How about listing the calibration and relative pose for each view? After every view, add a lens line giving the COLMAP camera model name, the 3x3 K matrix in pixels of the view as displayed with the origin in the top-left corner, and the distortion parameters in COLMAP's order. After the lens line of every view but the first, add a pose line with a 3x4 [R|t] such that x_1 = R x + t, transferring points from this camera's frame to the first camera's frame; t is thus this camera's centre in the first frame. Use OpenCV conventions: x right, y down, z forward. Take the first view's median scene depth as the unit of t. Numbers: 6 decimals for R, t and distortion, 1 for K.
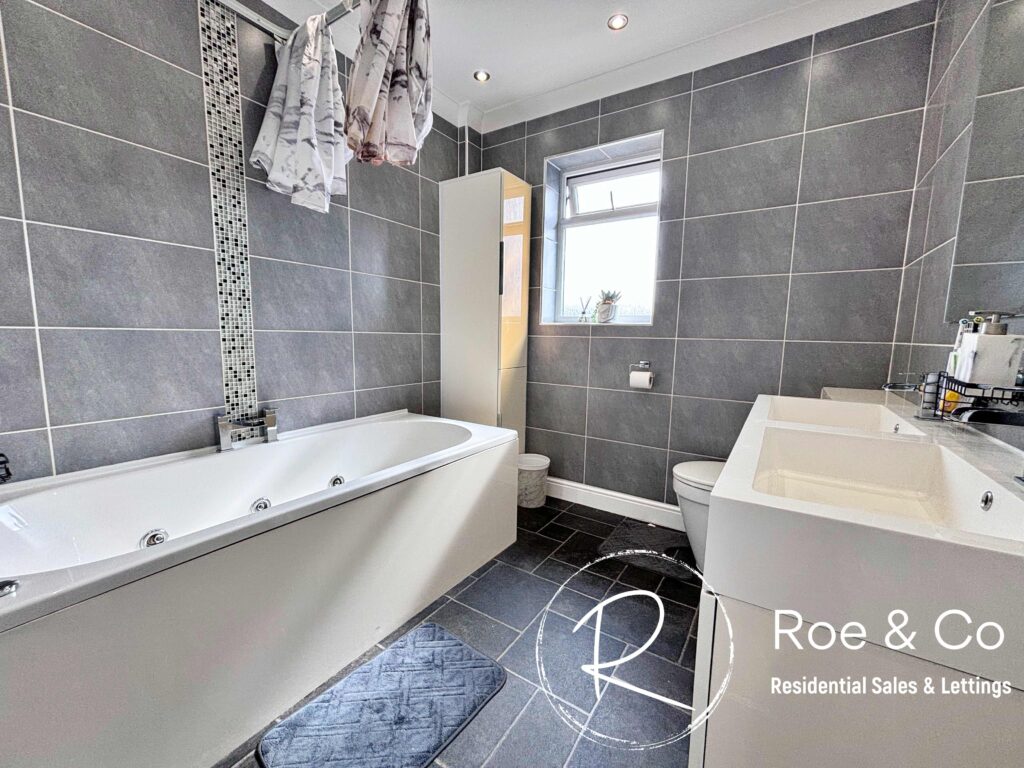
lens RADIAL K [[411.8, 0, 509.4], [0, 411.8, 384.4], [0, 0, 1]] dist [-0.001513, -0.000160]
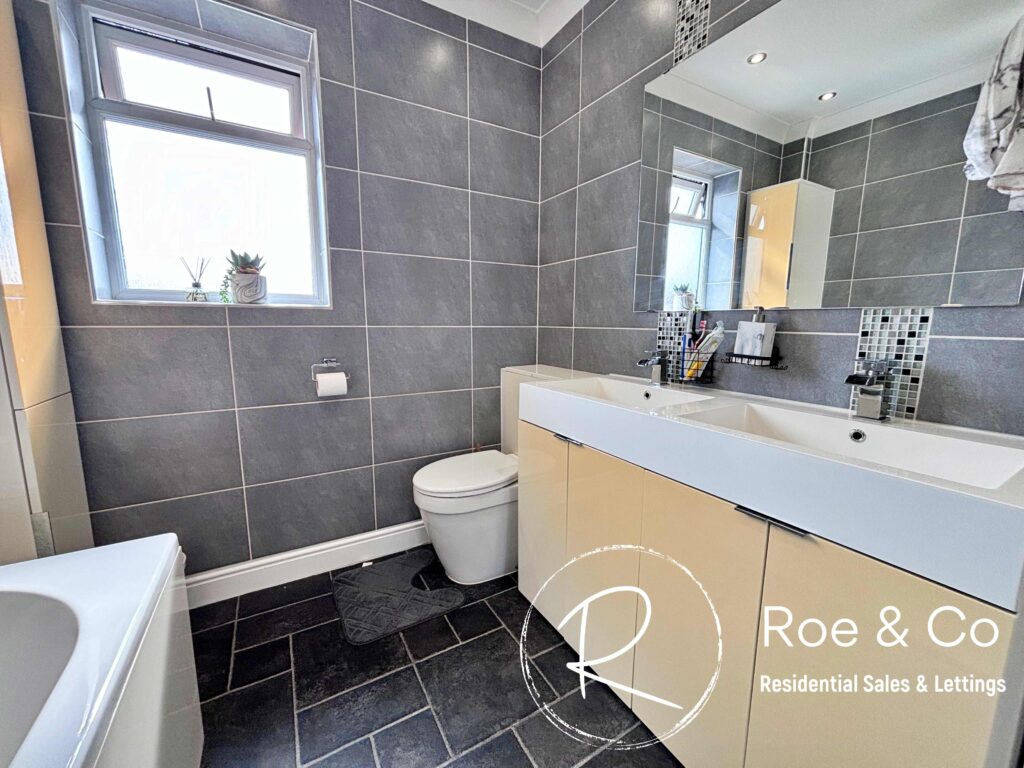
lens RADIAL K [[411.8, 0, 511.5], [0, 411.8, 385.3], [0, 0, 1]] dist [-0.001513, -0.000160]
pose [[0.438155, -0.153735, 0.885655, -0.232215], [0.112704, 0.986887, 0.115549, -0.072392], [-0.891806, 0.049188, 0.449736, 0.490237]]
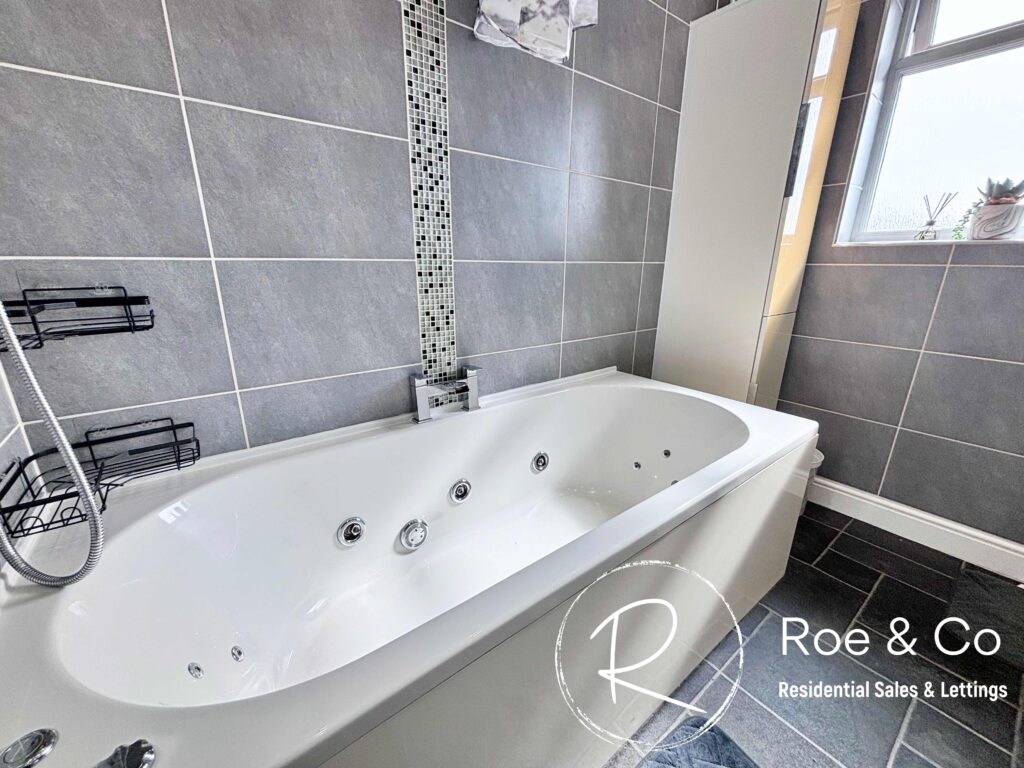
lens RADIAL K [[411.8, 0, 507.5], [0, 411.8, 385.9], [0, 0, 1]] dist [-0.001513, -0.000160]
pose [[0.944534, 0.083256, -0.317686, -0.267068], [-0.029910, 0.985121, 0.169241, -0.036480], [0.327049, -0.150352, 0.932970, 0.303513]]
